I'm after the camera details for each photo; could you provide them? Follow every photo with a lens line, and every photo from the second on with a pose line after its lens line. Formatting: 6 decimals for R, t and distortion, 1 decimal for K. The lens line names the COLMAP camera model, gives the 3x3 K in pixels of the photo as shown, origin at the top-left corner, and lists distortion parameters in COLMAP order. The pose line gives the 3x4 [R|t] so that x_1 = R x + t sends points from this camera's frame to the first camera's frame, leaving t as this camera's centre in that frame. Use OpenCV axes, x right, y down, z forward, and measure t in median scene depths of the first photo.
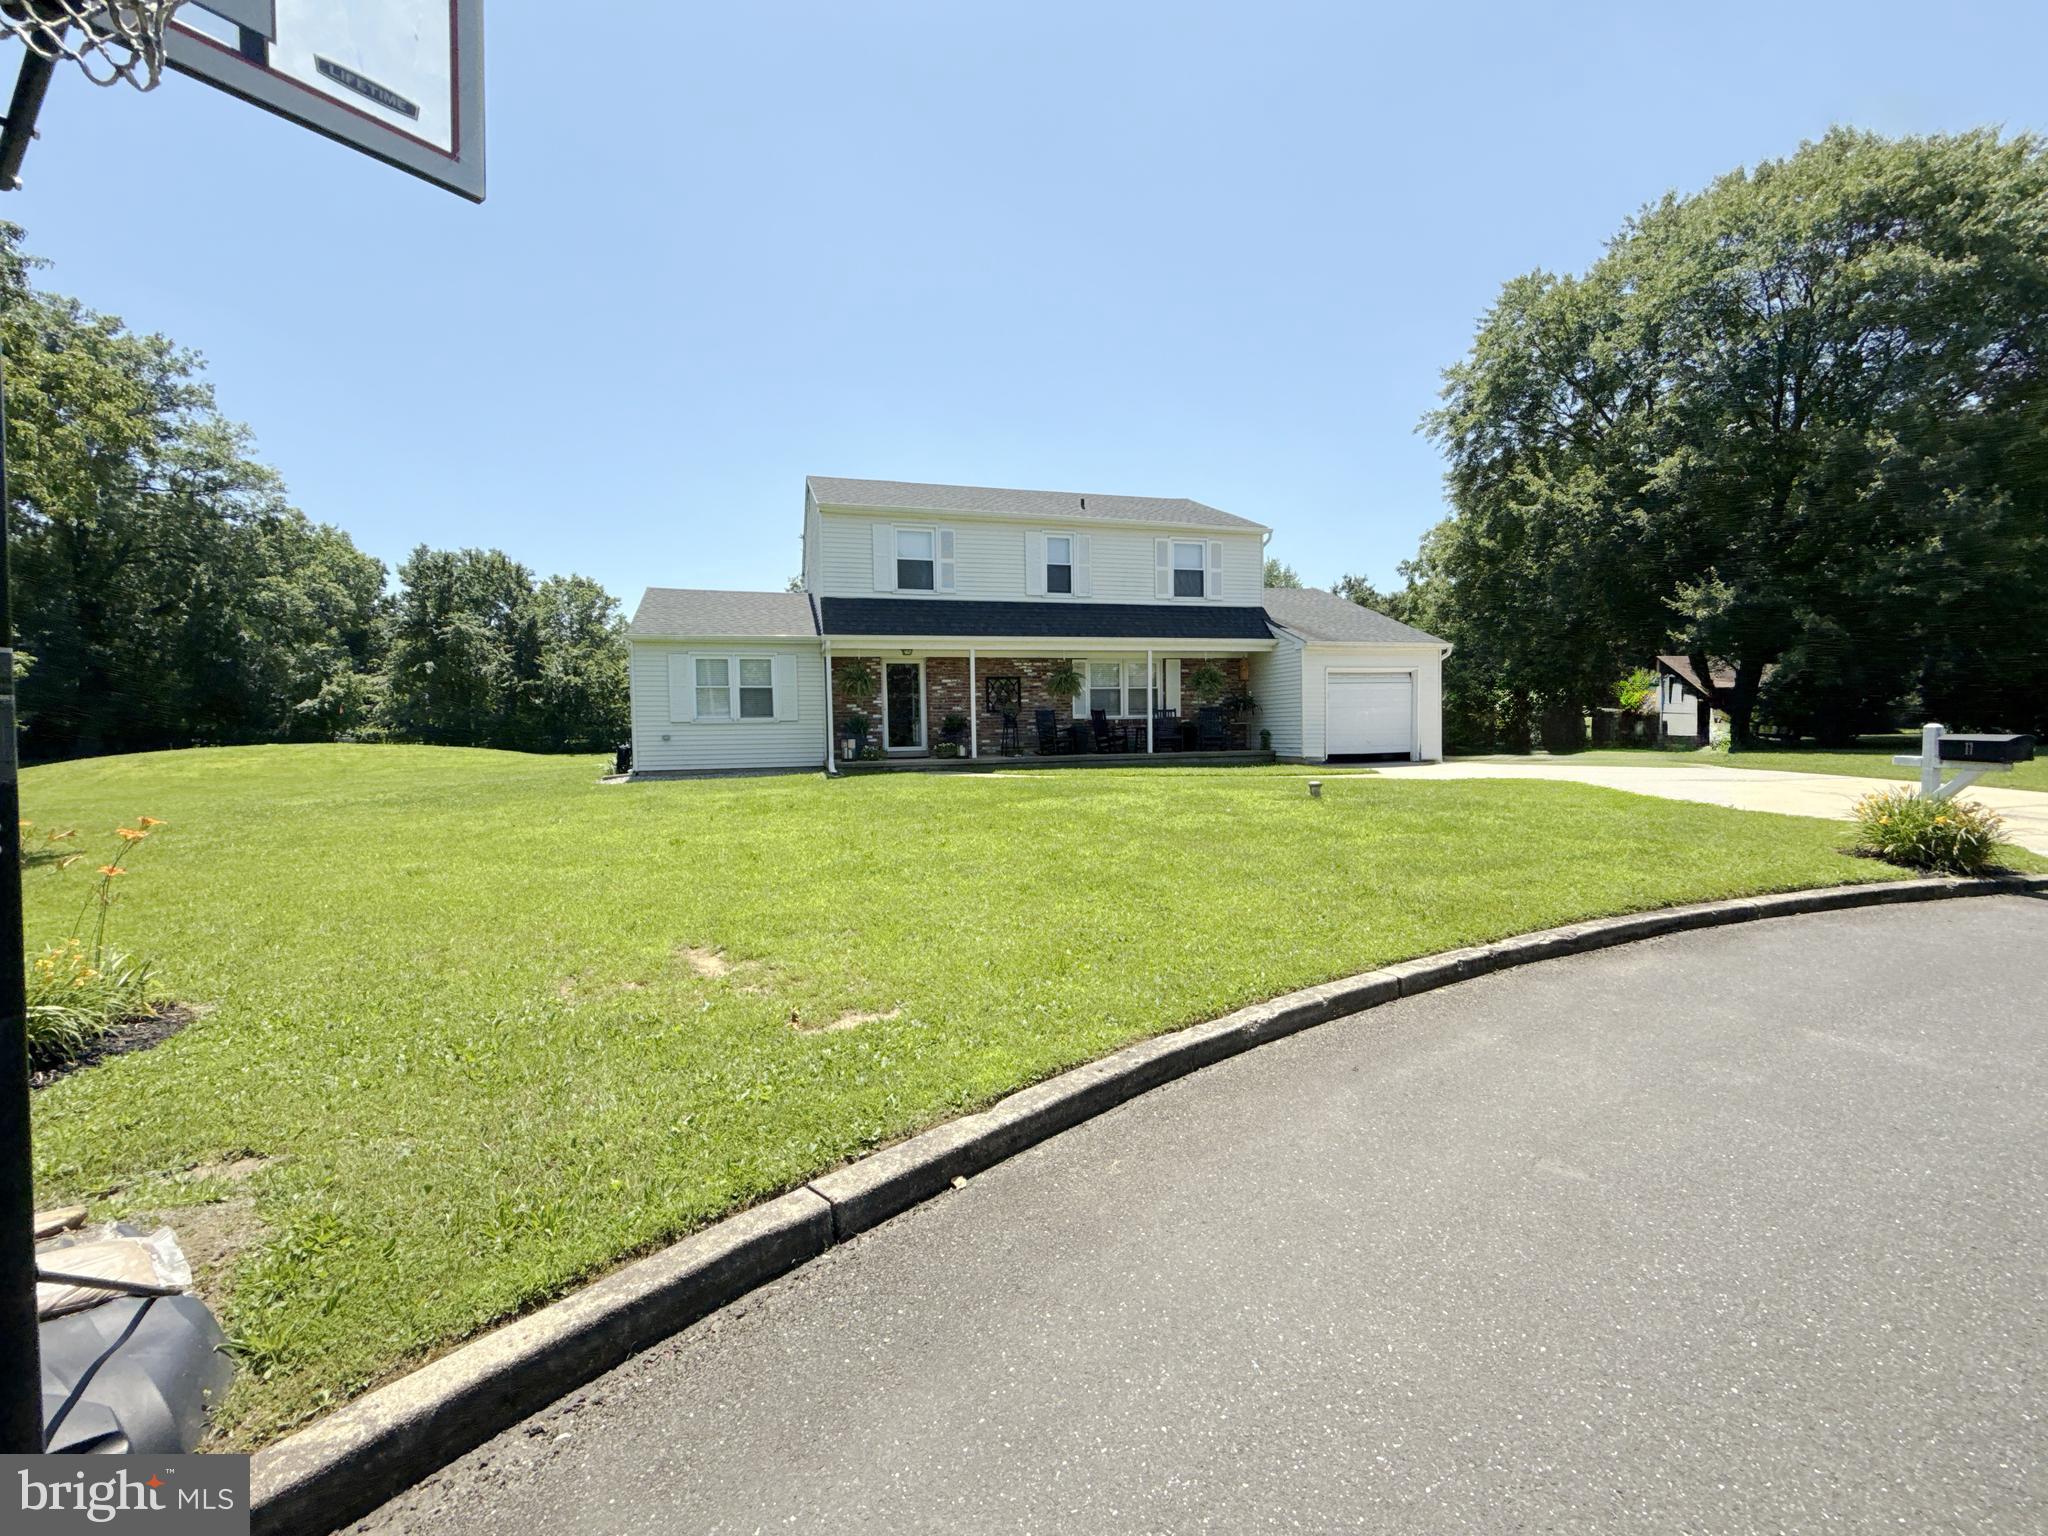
lens RADIAL K [[851.3, 0, 1028.5], [0, 851.3, 763.0], [0, 0, 1]] dist [0.001329, -0.000464]
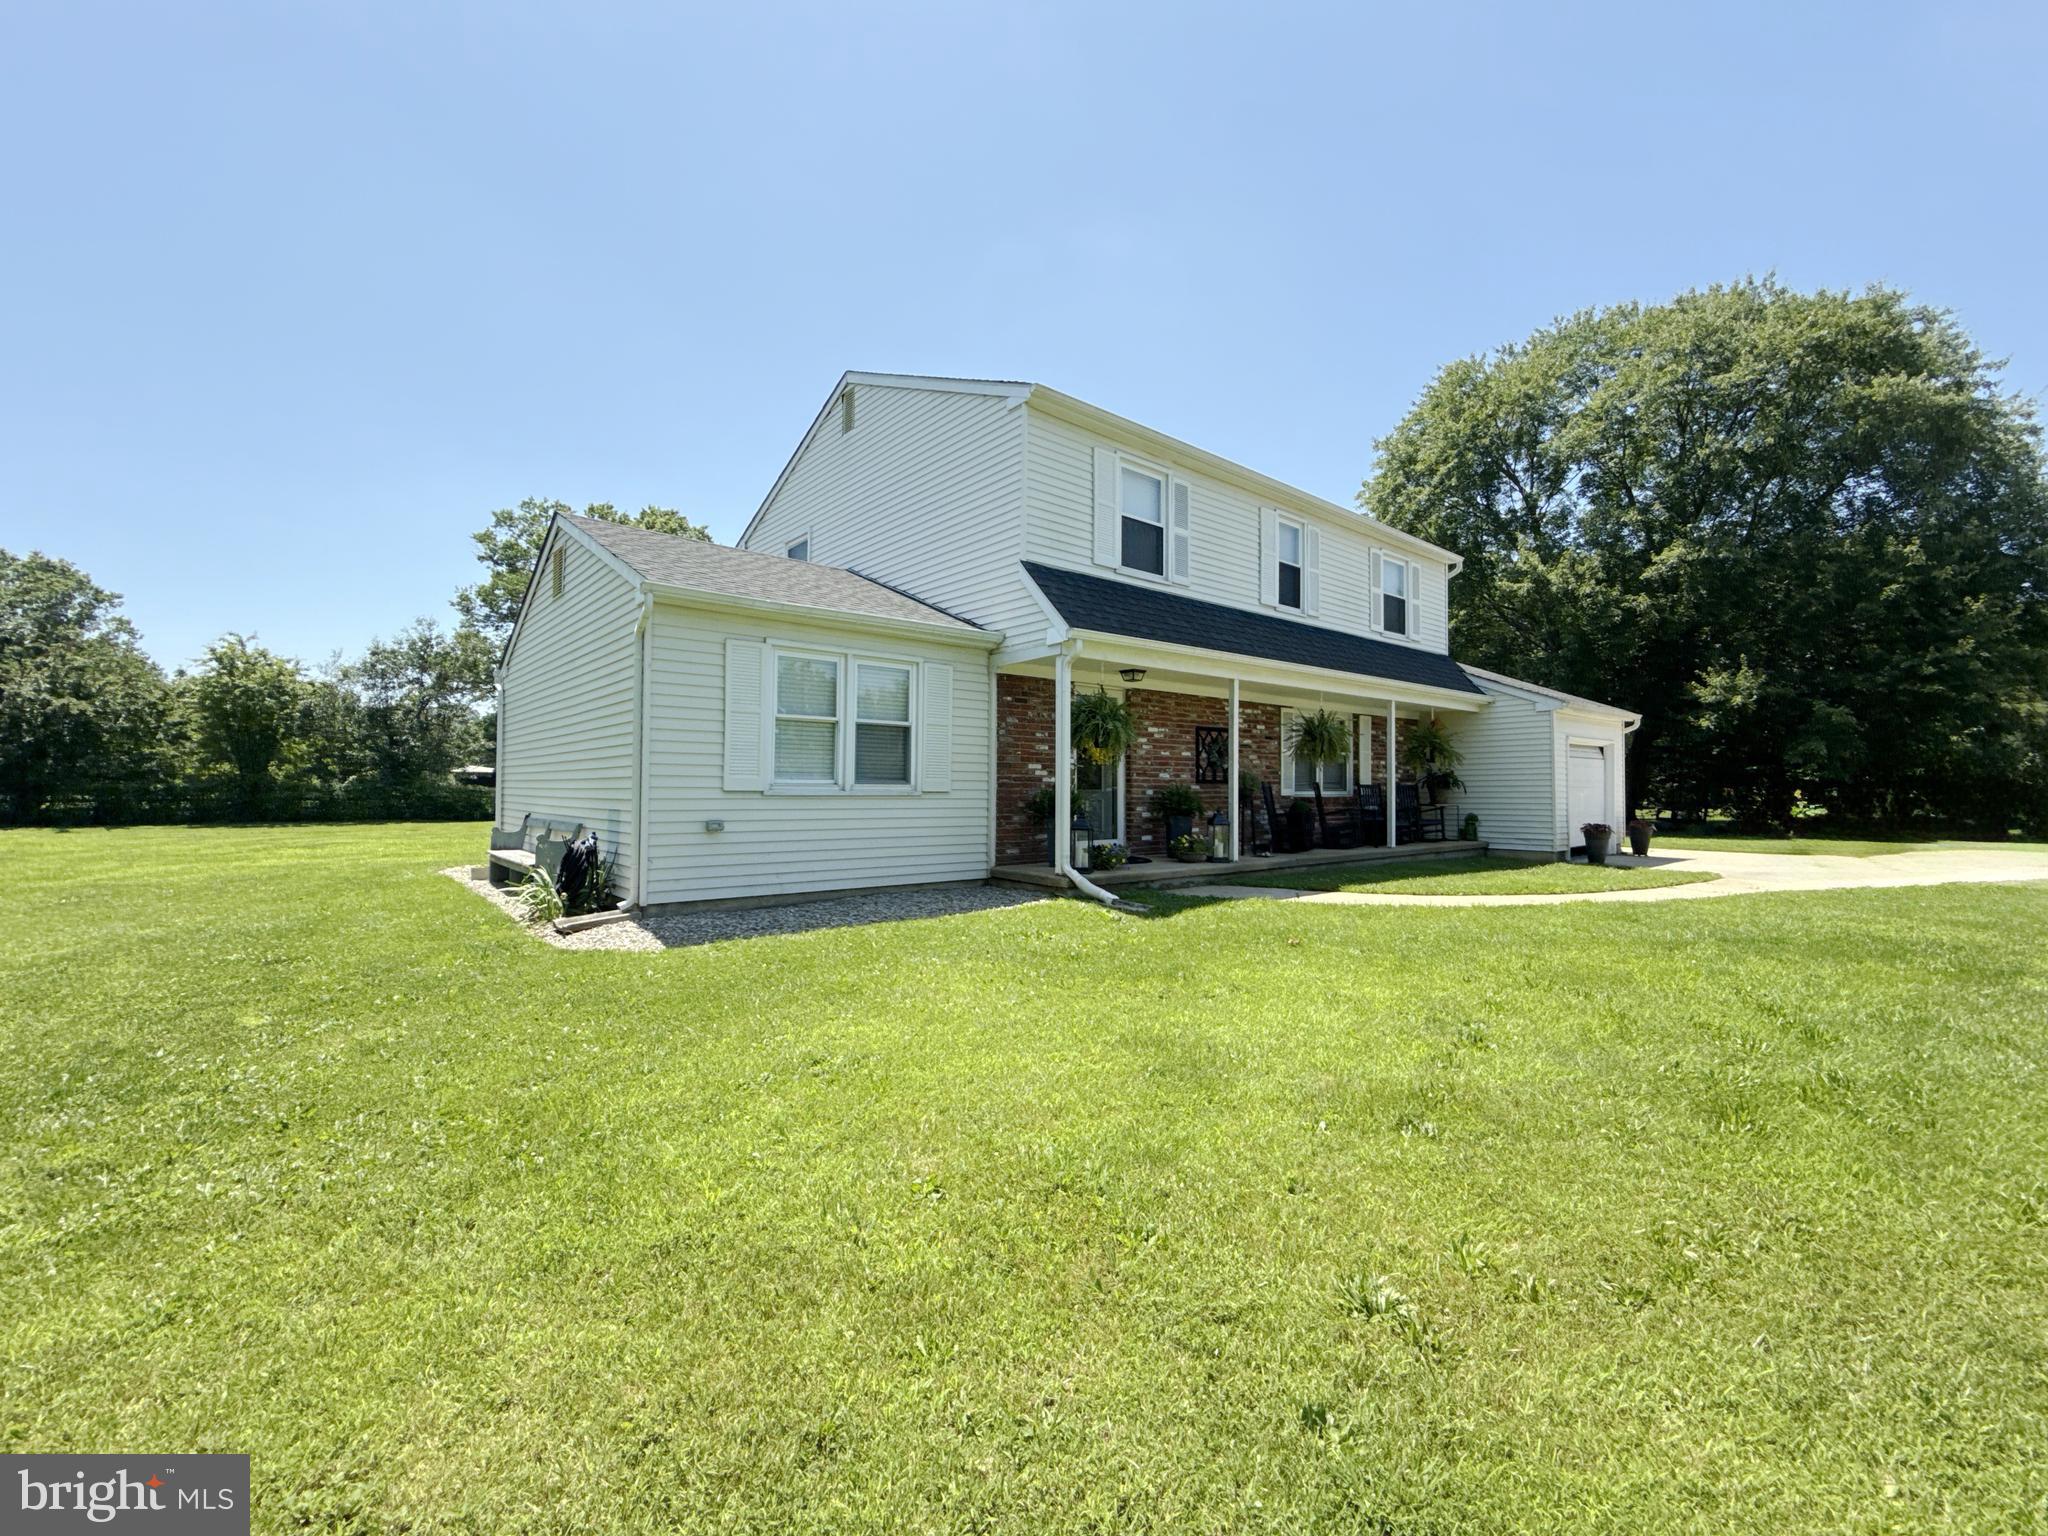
lens RADIAL K [[851.3, 0, 1028.5], [0, 851.3, 763.0], [0, 0, 1]] dist [0.001329, -0.000464]
pose [[0.917592, 0.033194, 0.396134, -0.397624], [-0.001741, 0.996834, -0.079498, -0.023833], [-0.397519, 0.072257, 0.914745, 0.465144]]
